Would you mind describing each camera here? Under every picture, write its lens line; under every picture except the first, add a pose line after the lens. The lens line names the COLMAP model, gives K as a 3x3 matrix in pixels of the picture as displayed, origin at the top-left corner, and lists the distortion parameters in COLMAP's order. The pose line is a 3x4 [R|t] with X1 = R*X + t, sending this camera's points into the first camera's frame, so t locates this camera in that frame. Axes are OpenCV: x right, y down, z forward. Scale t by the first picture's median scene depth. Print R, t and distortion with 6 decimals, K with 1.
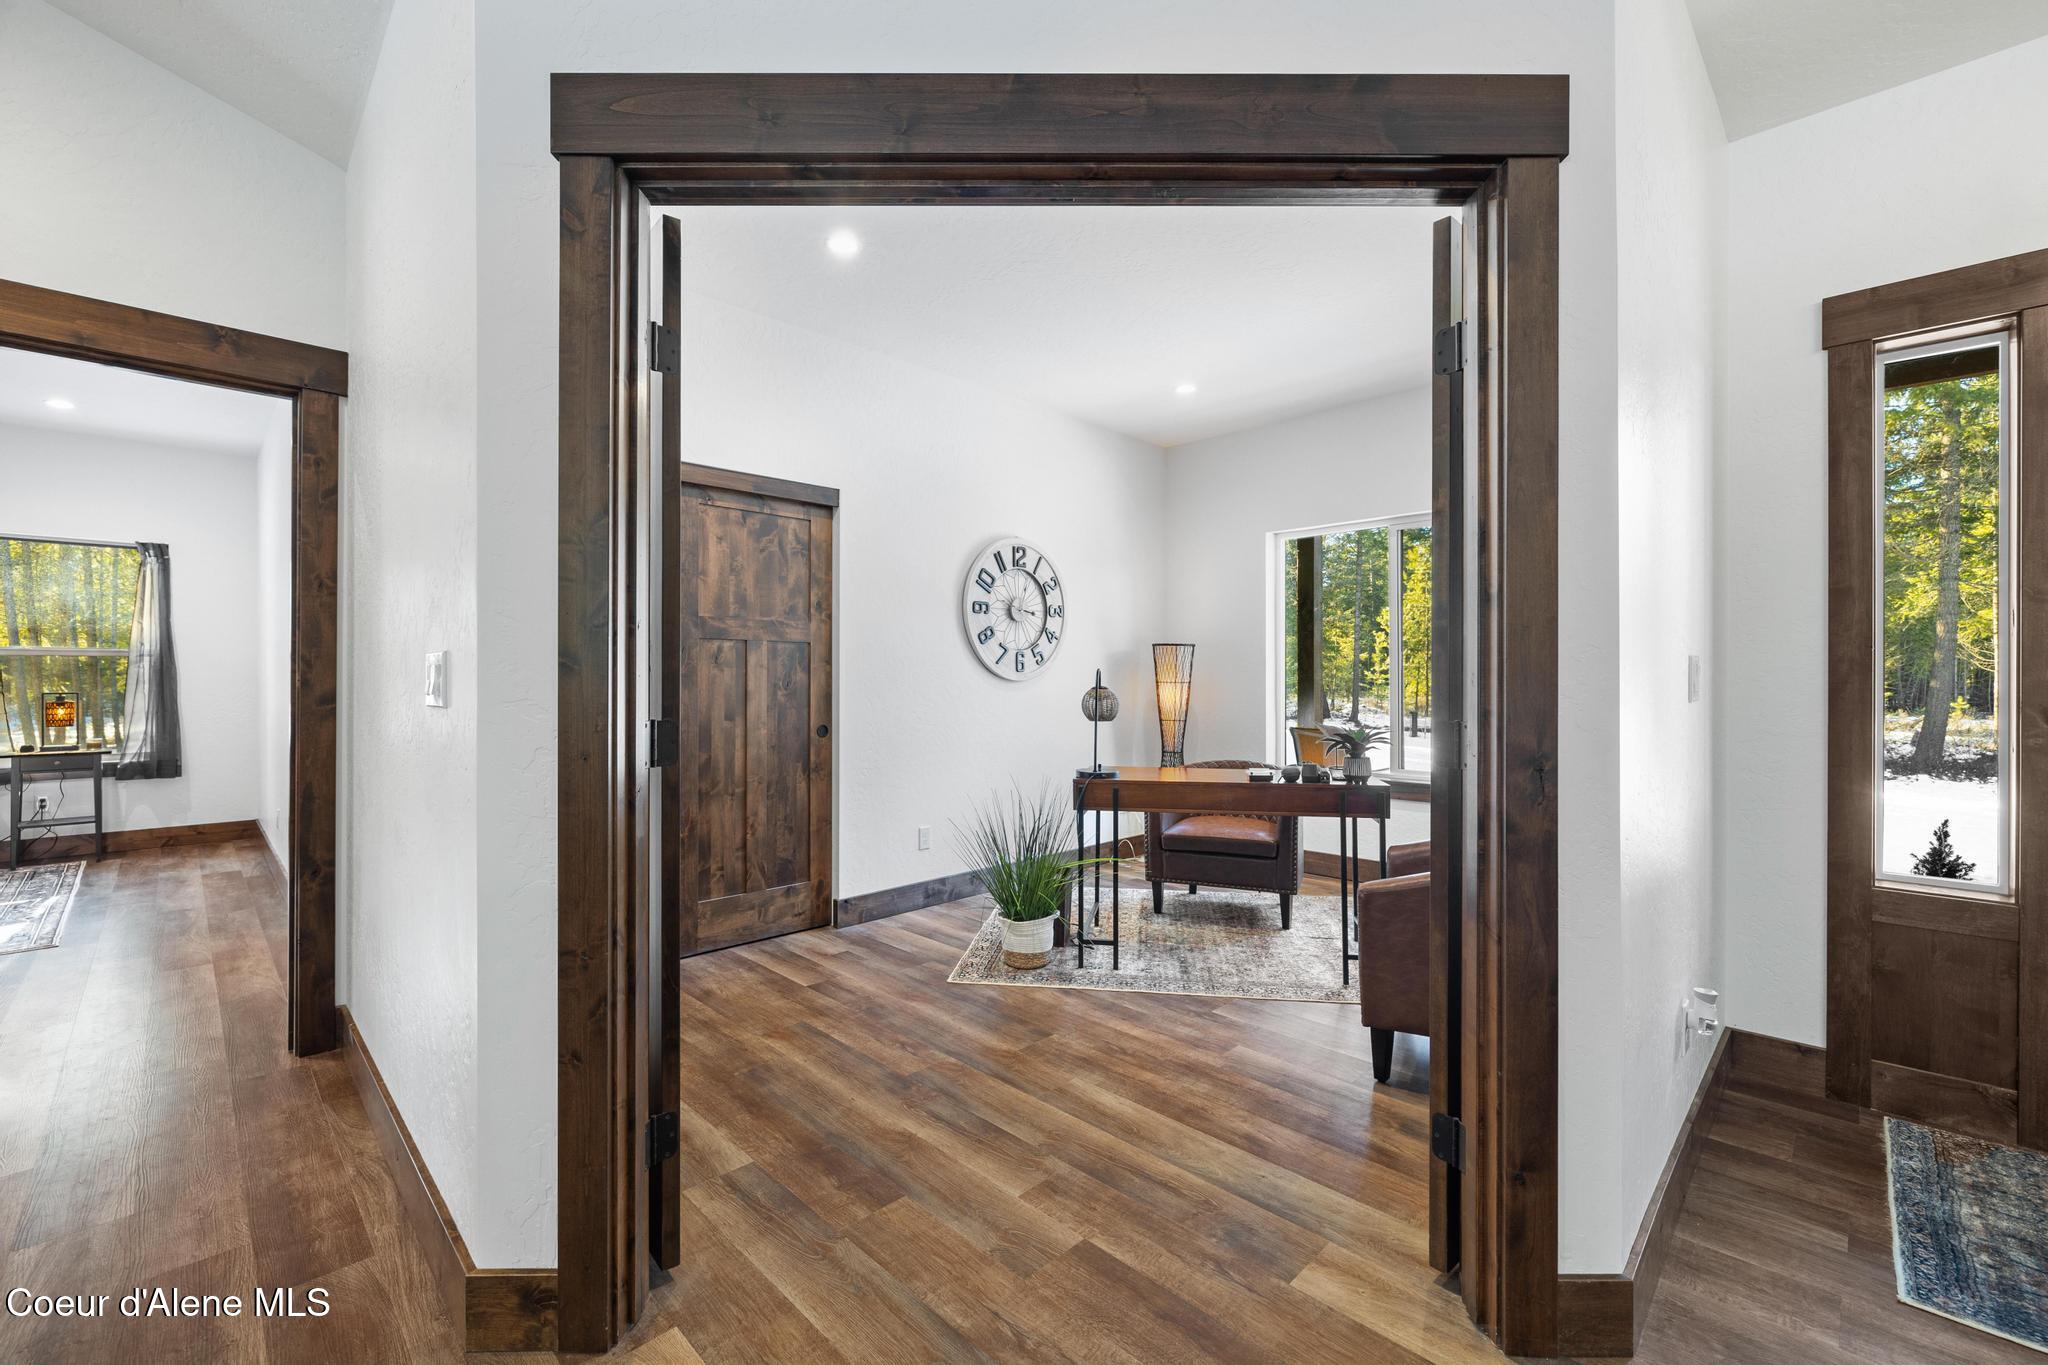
lens RADIAL K [[871.0, 0, 1005.0], [0, 871.0, 684.5], [0, 0, 1]] dist [-0.002639, 0.000375]
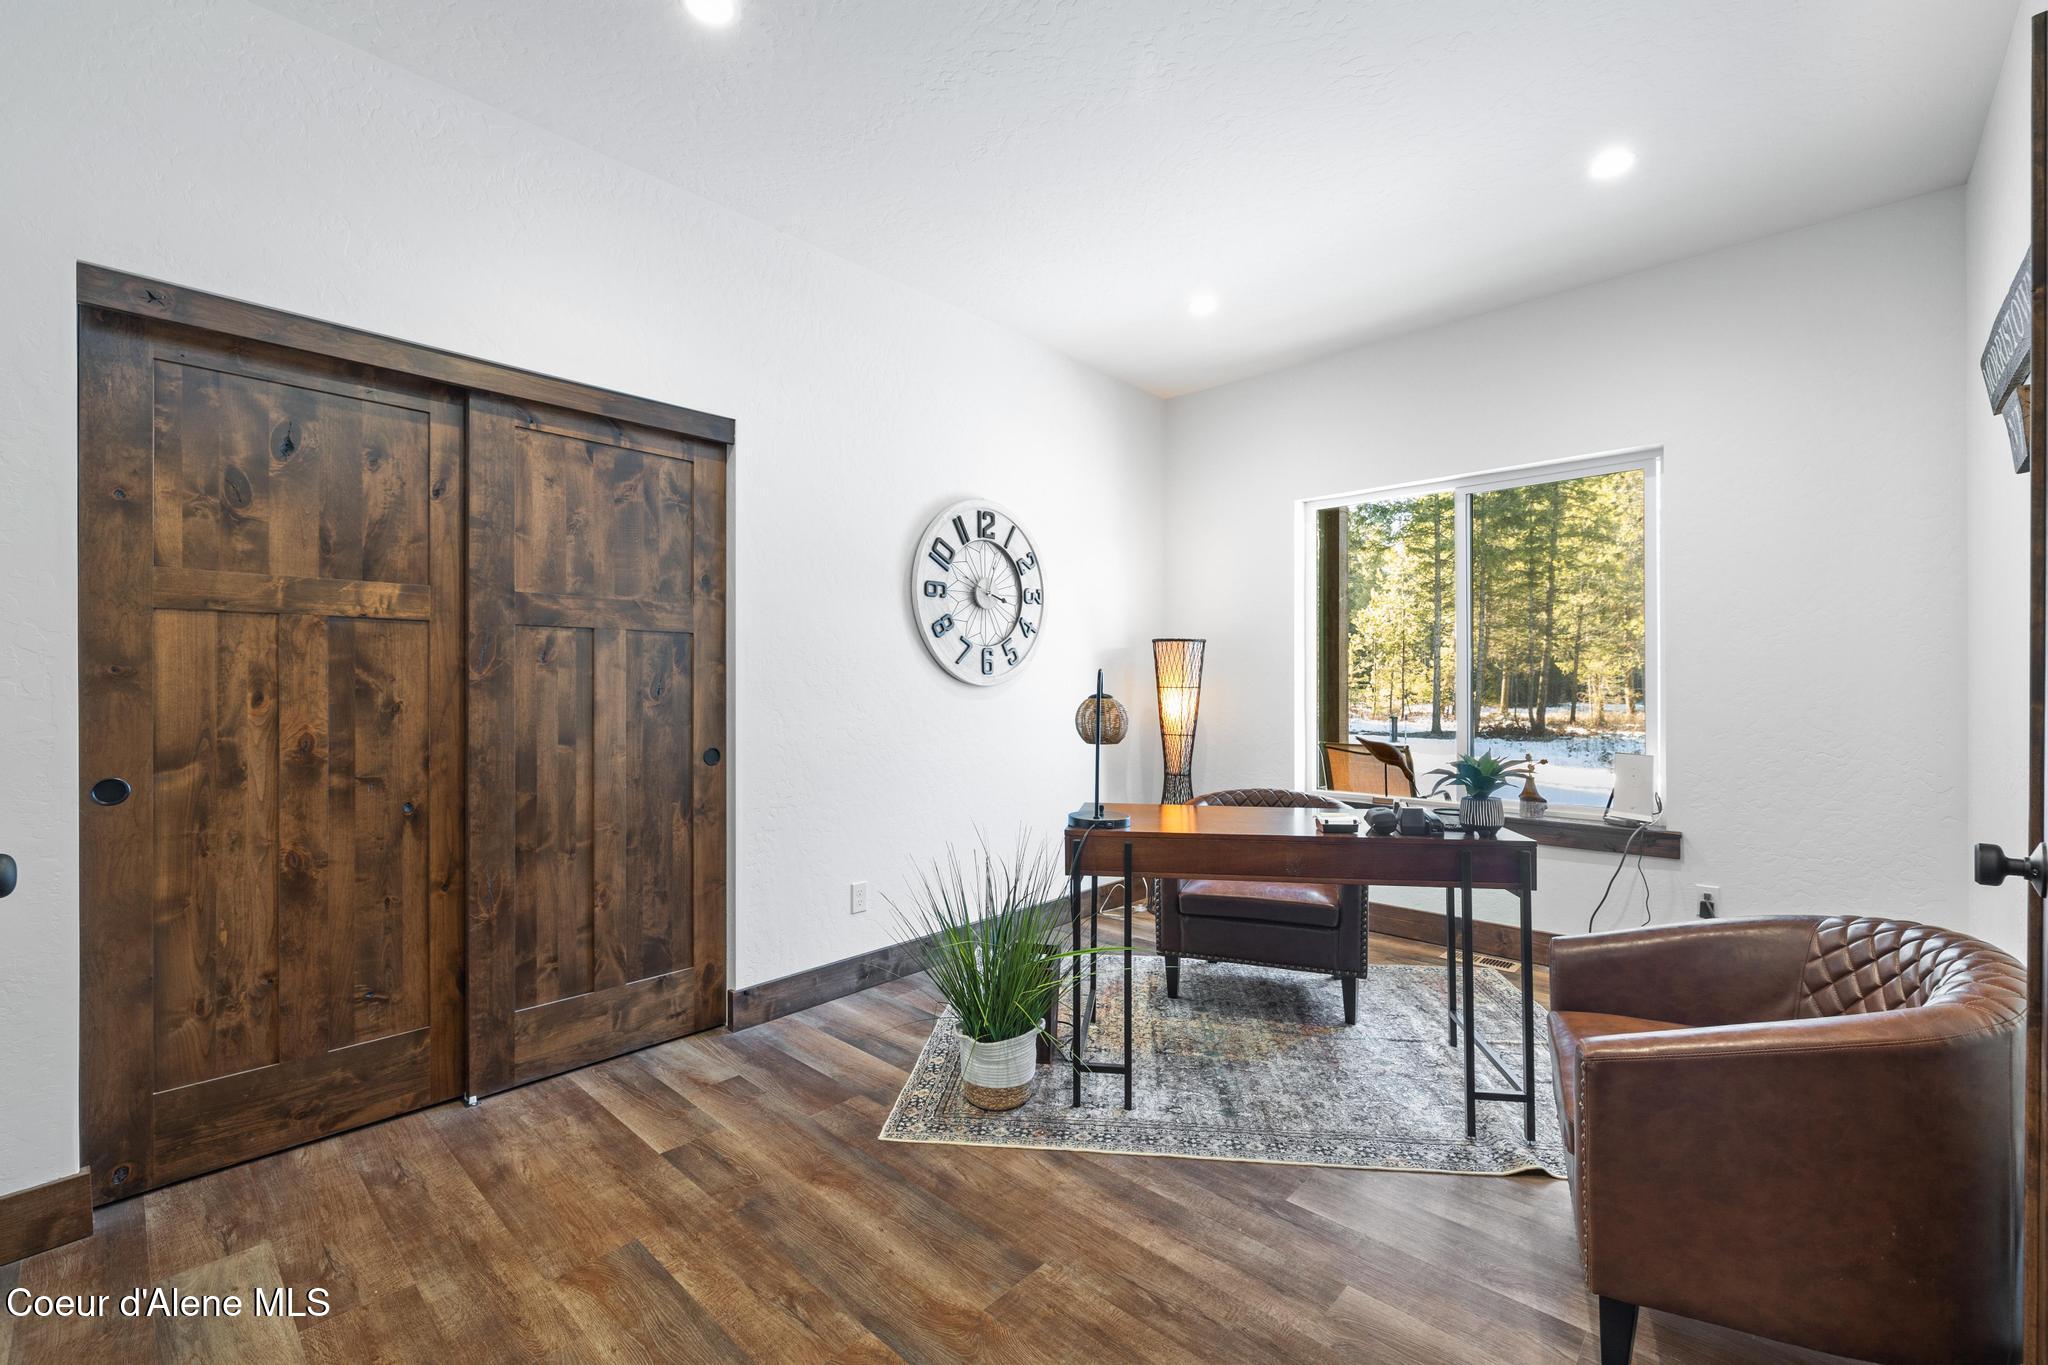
lens RADIAL K [[871.0, 0, 1032.8], [0, 871.0, 680.3], [0, 0, 1]] dist [-0.002639, 0.000375]
pose [[0.997602, -0.000937, 0.069206, 0.005761], [0.001517, 0.999964, -0.008333, -0.003508], [-0.069196, 0.008418, 0.997568, 0.326275]]
